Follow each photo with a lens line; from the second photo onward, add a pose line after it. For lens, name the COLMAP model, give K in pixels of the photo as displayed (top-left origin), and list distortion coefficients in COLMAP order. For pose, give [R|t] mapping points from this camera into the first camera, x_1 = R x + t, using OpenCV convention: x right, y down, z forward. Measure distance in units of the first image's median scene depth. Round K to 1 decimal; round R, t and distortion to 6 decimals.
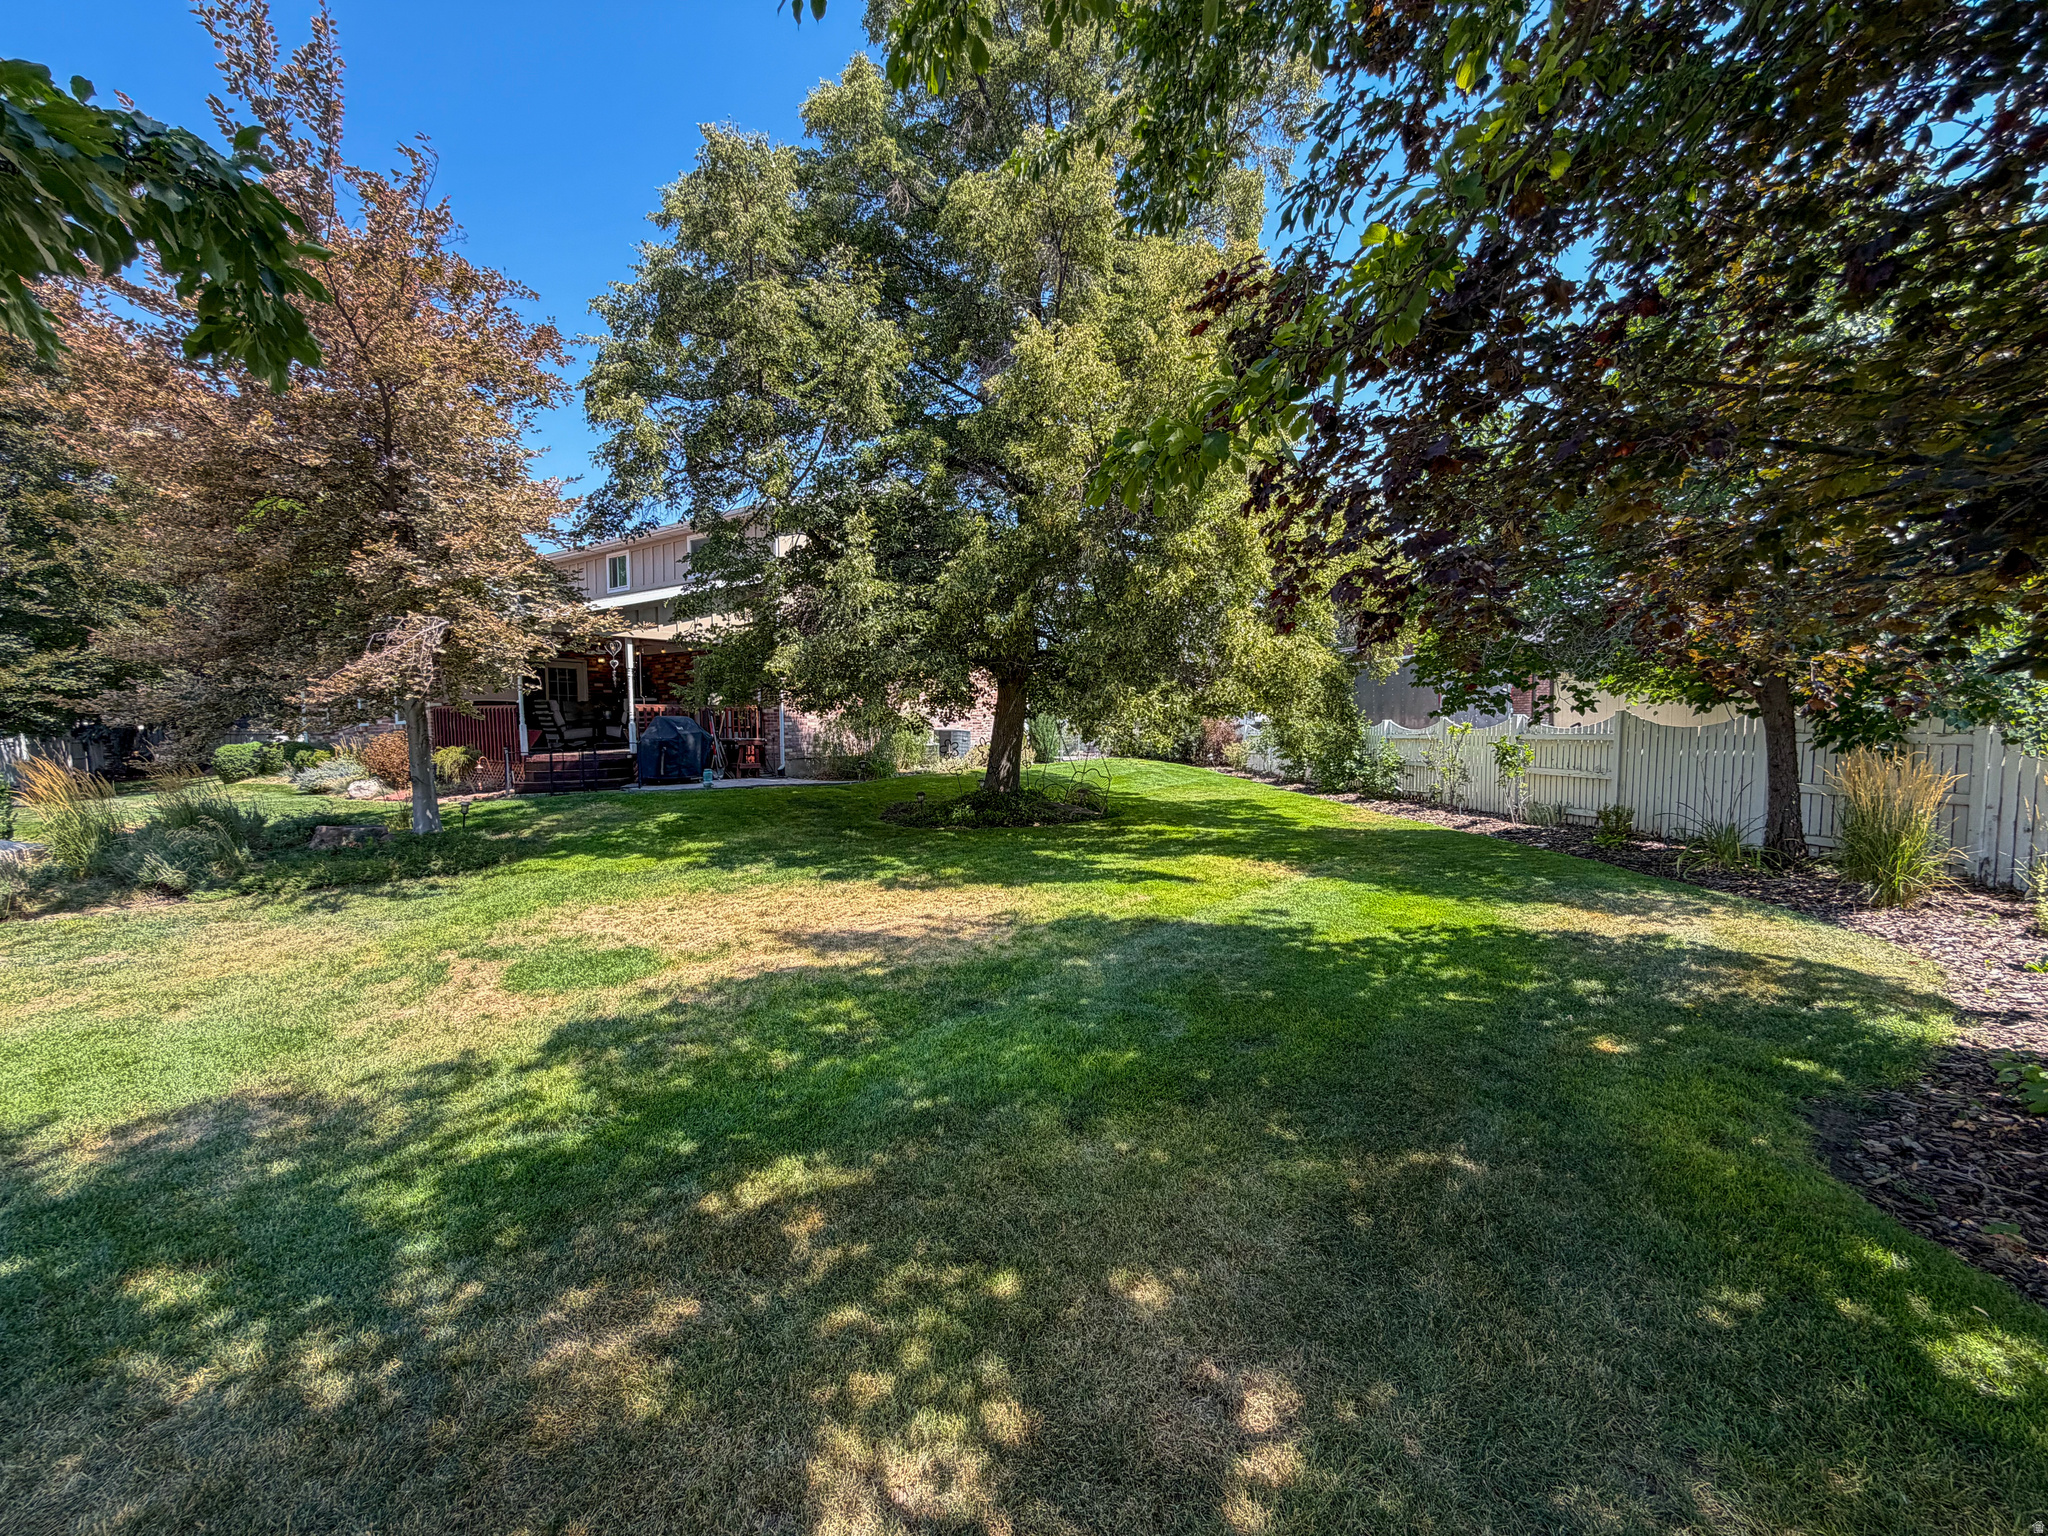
lens RADIAL K [[825.9, 0, 1024.4], [0, 825.9, 758.1], [0, 0, 1]] dist [0.000736, -0.000063]
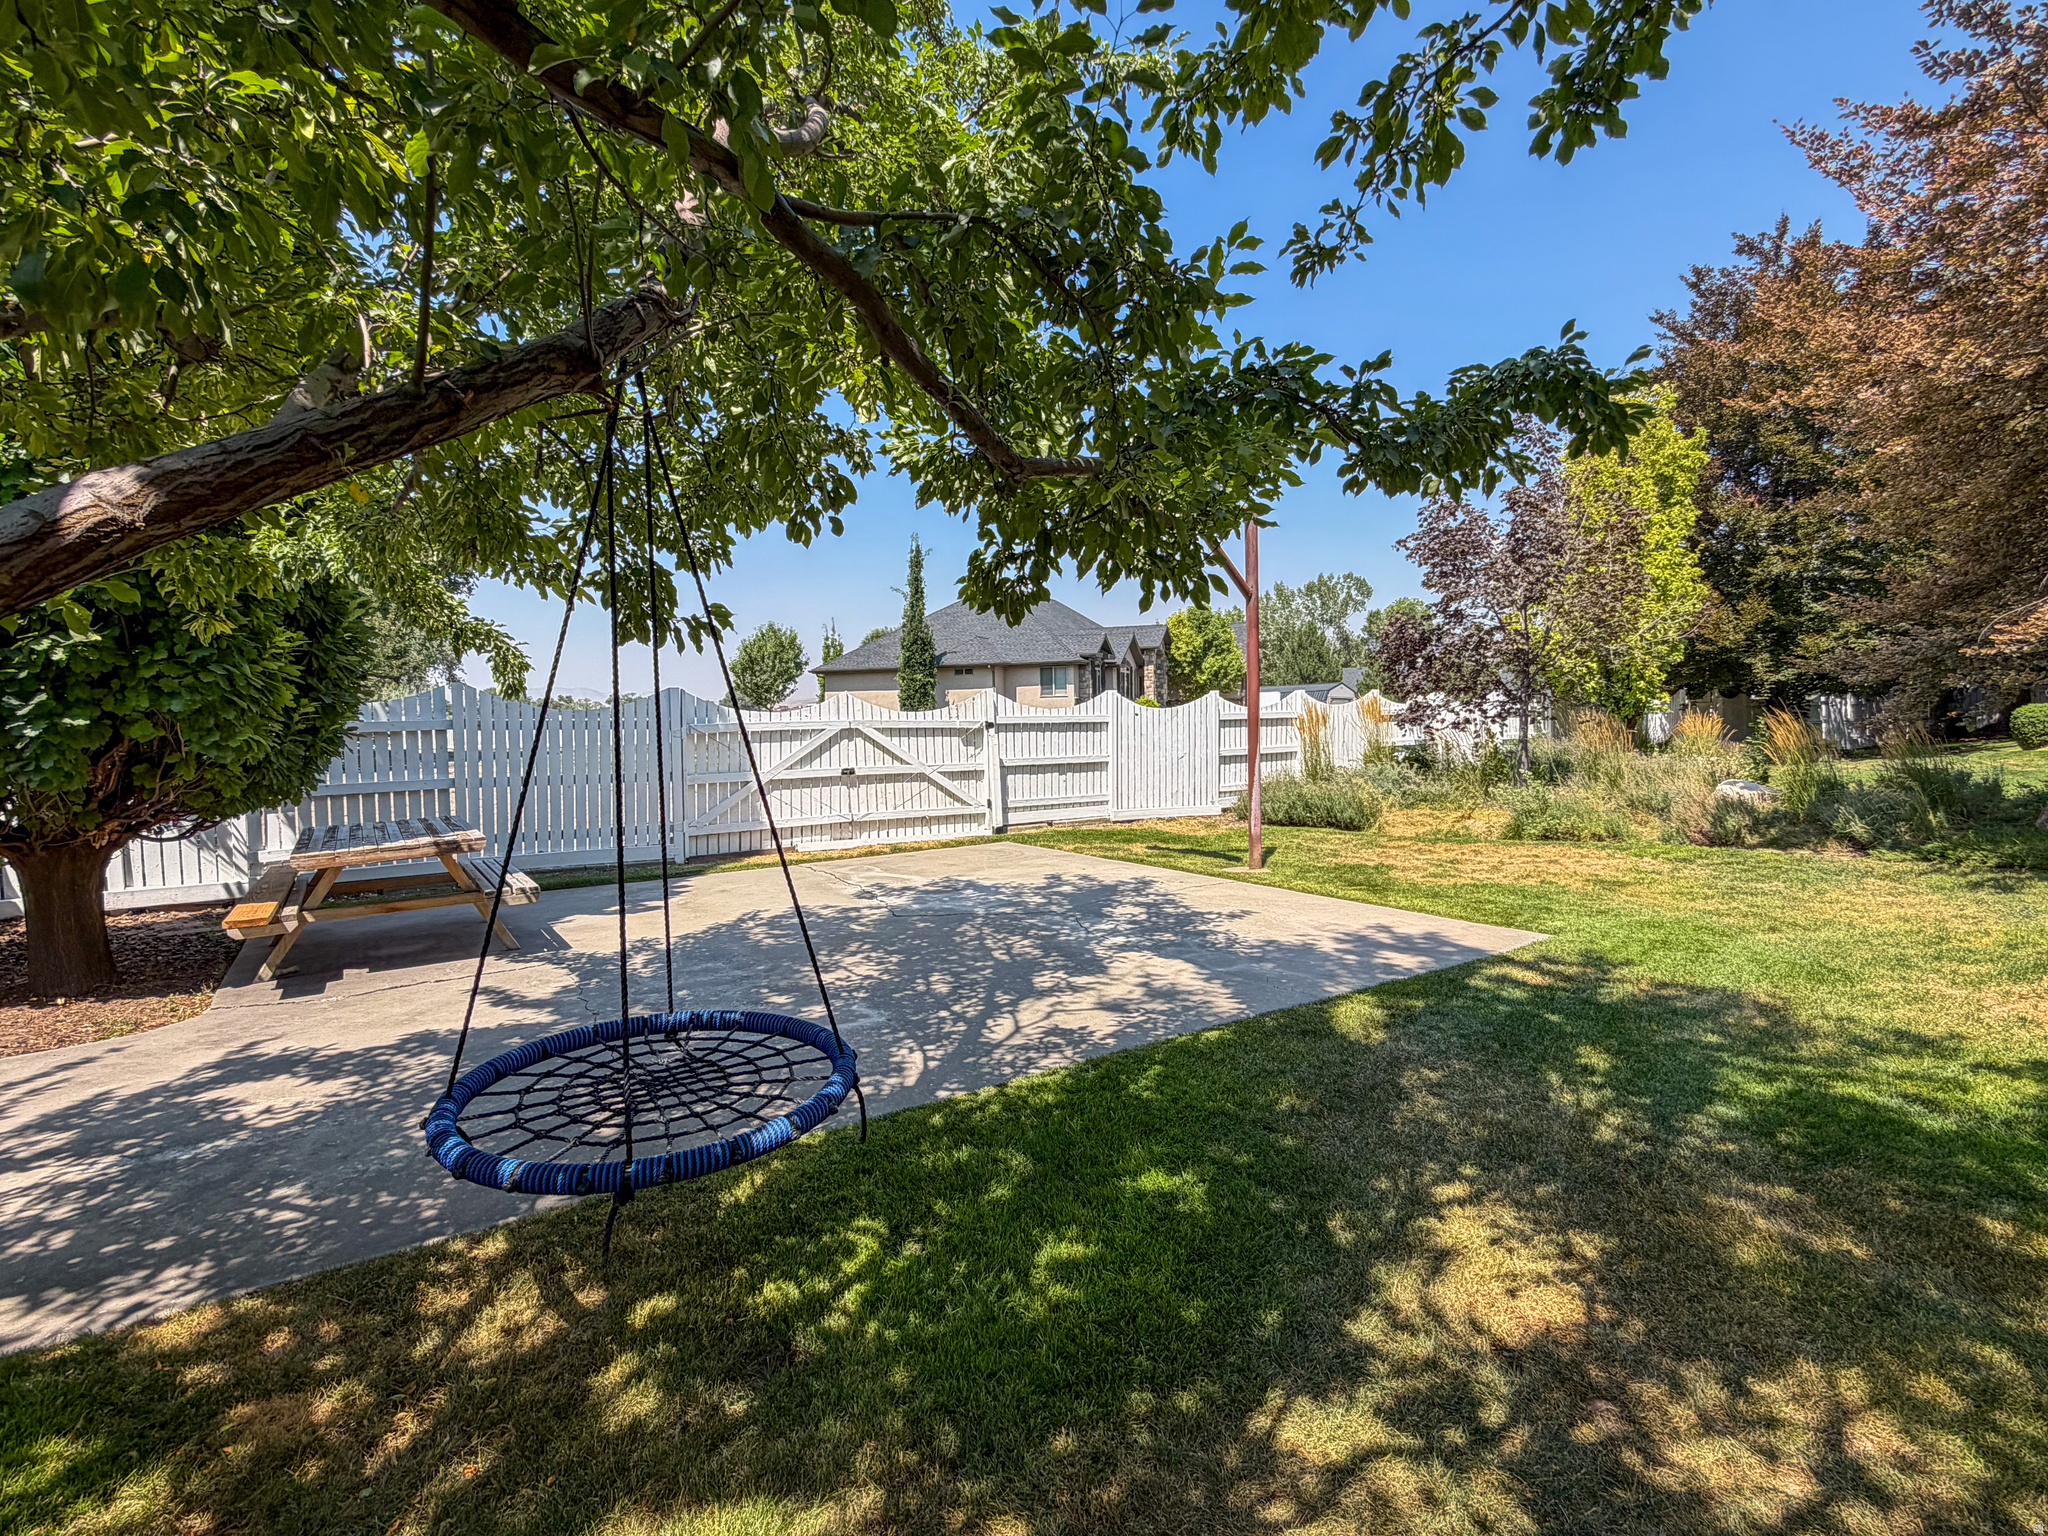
lens RADIAL K [[967.7, 0, 1024.6], [0, 967.7, 766.6], [0, 0, 1]] dist [-0.002725, -0.000362]
pose [[-0.035154, 0.063699, -0.997350, 0.446367], [-0.016341, 0.997797, 0.064304, 0.008979], [0.999248, 0.018559, -0.034036, 0.007008]]
